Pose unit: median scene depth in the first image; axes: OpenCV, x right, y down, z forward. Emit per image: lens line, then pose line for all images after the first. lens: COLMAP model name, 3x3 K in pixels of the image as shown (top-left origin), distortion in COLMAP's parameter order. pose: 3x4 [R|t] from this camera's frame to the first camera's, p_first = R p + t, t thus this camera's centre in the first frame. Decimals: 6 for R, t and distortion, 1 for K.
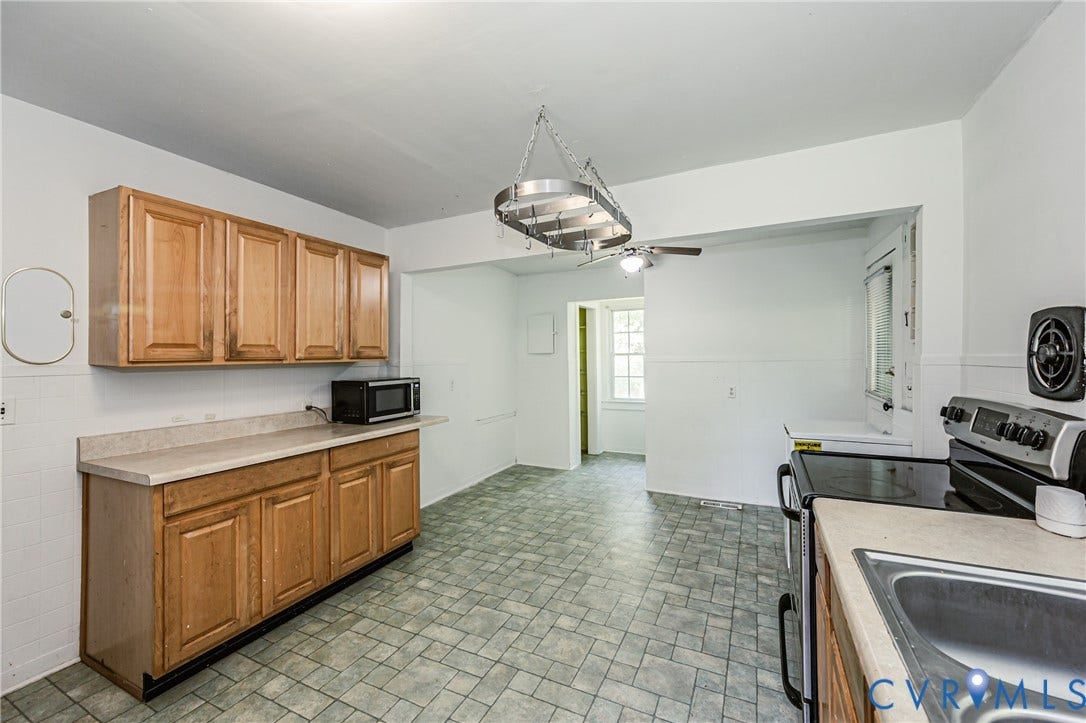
lens RADIAL K [[441.2, 0, 540.5], [0, 441.2, 354.5], [0, 0, 1]] dist [-0.000298, 0.000574]
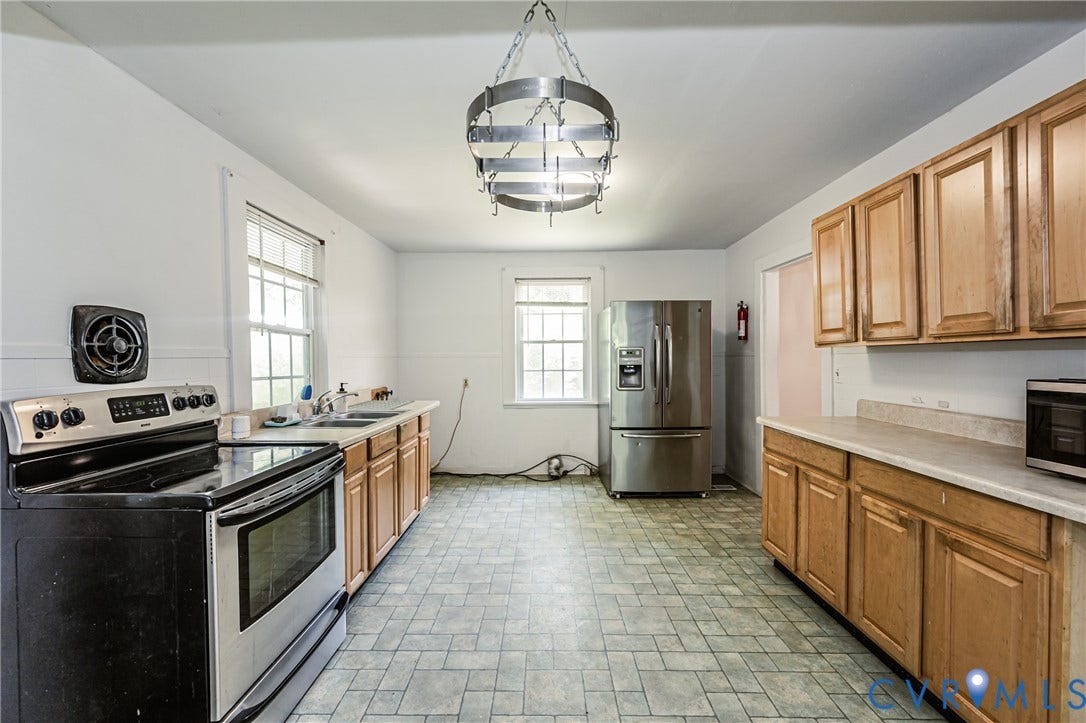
lens RADIAL K [[441.2, 0, 537.6], [0, 441.2, 365.7], [0, 0, 1]] dist [-0.000298, 0.000574]
pose [[-0.905988, 0.025893, -0.422511, 0.352604], [0.021006, 0.999648, 0.016219, 0.033344], [0.422783, 0.005819, -0.906212, 1.467933]]
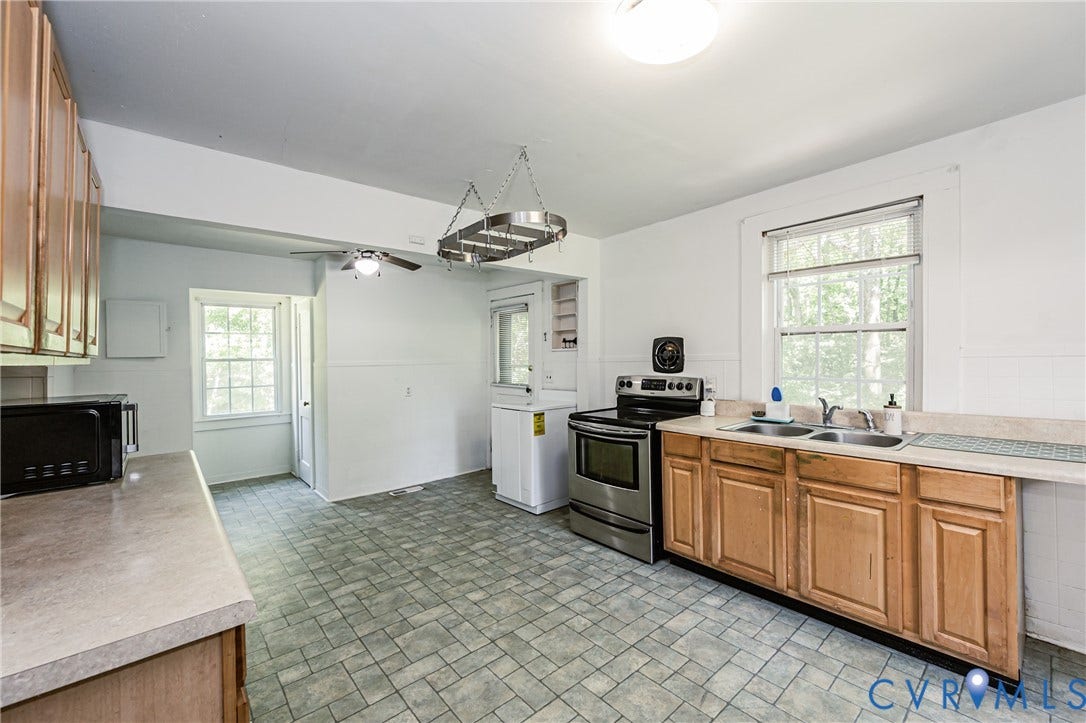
lens RADIAL K [[441.2, 0, 543.3], [0, 441.2, 359.4], [0, 0, 1]] dist [-0.000298, 0.000574]
pose [[0.395380, 0.002565, 0.918514, -0.827630], [0.007447, 0.999954, -0.005998, 0.019185], [-0.918488, 0.009212, 0.395343, 0.371693]]
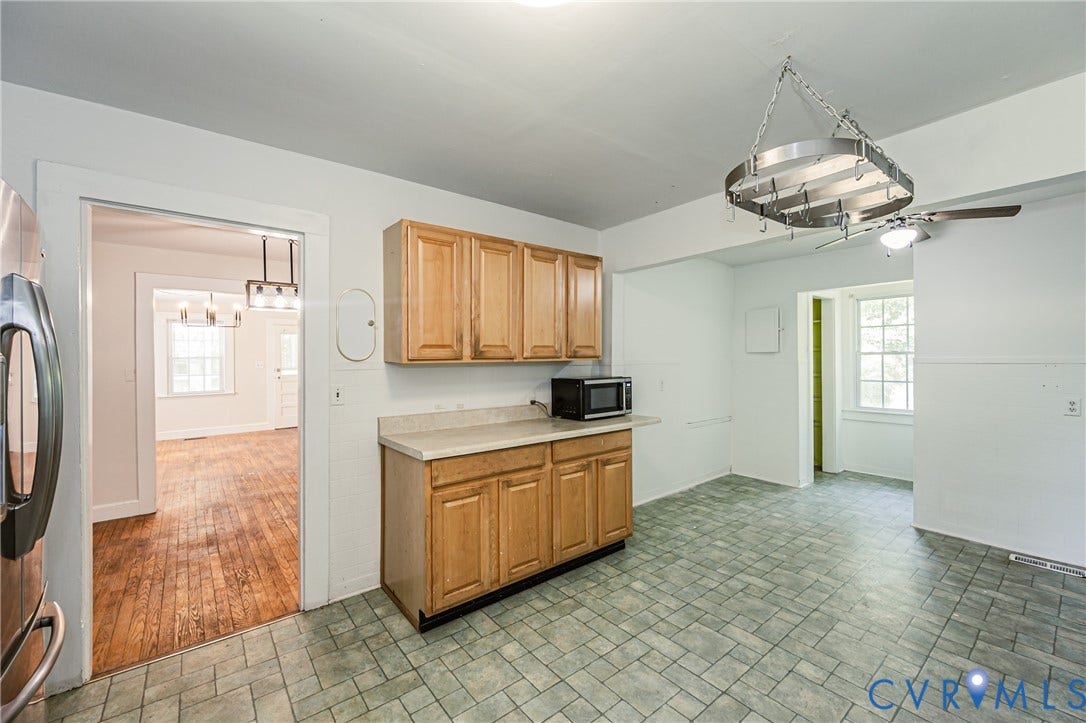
lens RADIAL K [[441.2, 0, 543.1], [0, 441.2, 360.9], [0, 0, 1]] dist [-0.000298, 0.000574]
pose [[0.904004, 0.006378, -0.427475, -0.041326], [0.000554, 0.999870, 0.016091, 0.000399], [0.427523, -0.014783, 0.903884, 0.025523]]
